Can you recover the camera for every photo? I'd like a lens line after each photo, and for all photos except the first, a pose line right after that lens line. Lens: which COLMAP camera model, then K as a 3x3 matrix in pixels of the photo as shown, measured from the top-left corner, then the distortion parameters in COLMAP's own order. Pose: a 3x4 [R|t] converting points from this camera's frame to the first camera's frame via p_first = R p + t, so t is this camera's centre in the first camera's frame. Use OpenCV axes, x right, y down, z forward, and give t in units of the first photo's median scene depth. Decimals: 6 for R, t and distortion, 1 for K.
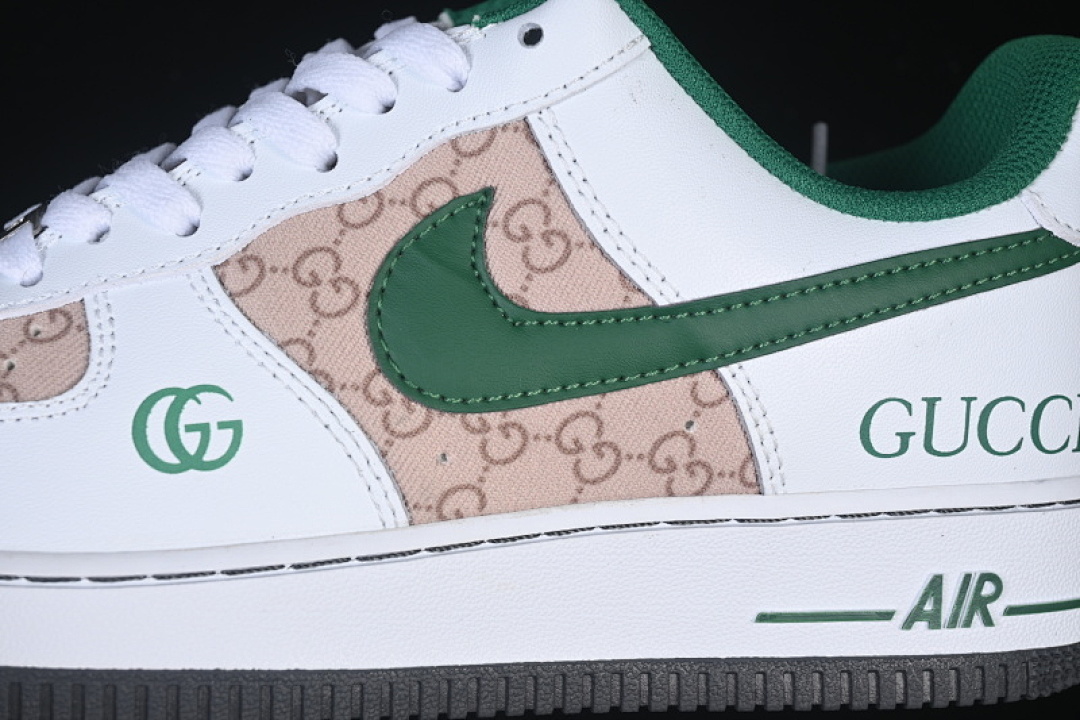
lens RADIAL K [[2331.6, 0, 543.4], [0, 2331.6, 355.0], [0, 0, 1]] dist [-0.052313, 0.000000]
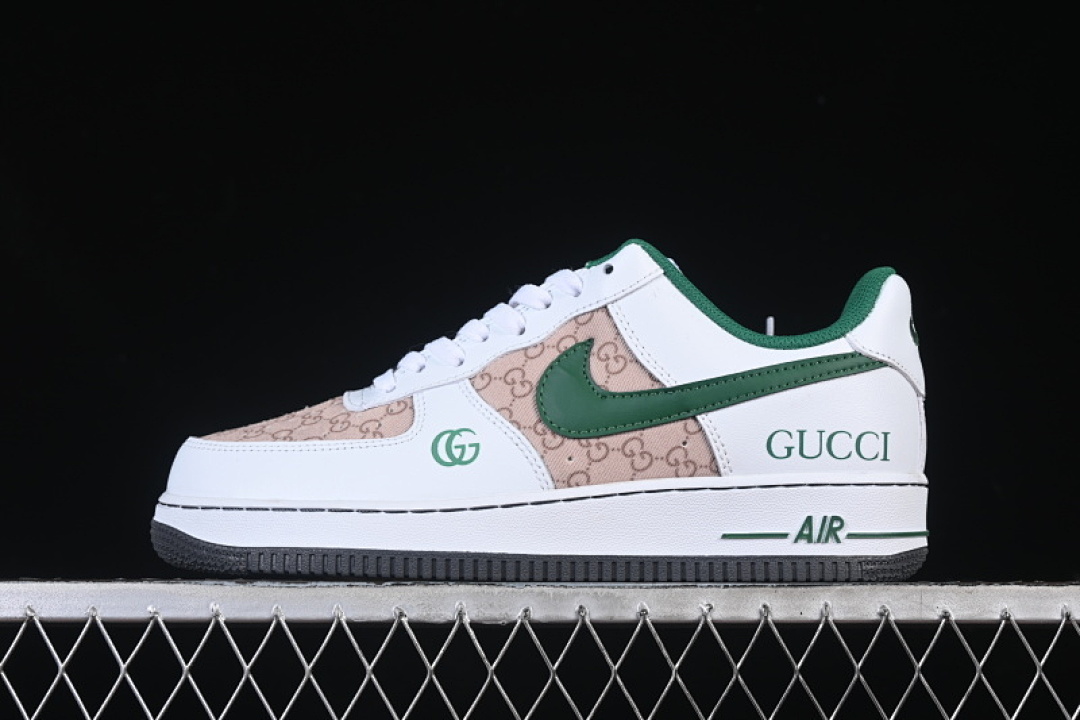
lens RADIAL K [[2331.6, 0, 530.0], [0, 2331.6, 356.3], [0, 0, 1]] dist [-0.052313, 0.000000]
pose [[0.978615, -0.038946, -0.201979, 0.364847], [-0.001212, 0.980804, -0.194992, 0.375138], [0.205696, 0.191067, 0.959783, -1.124839]]
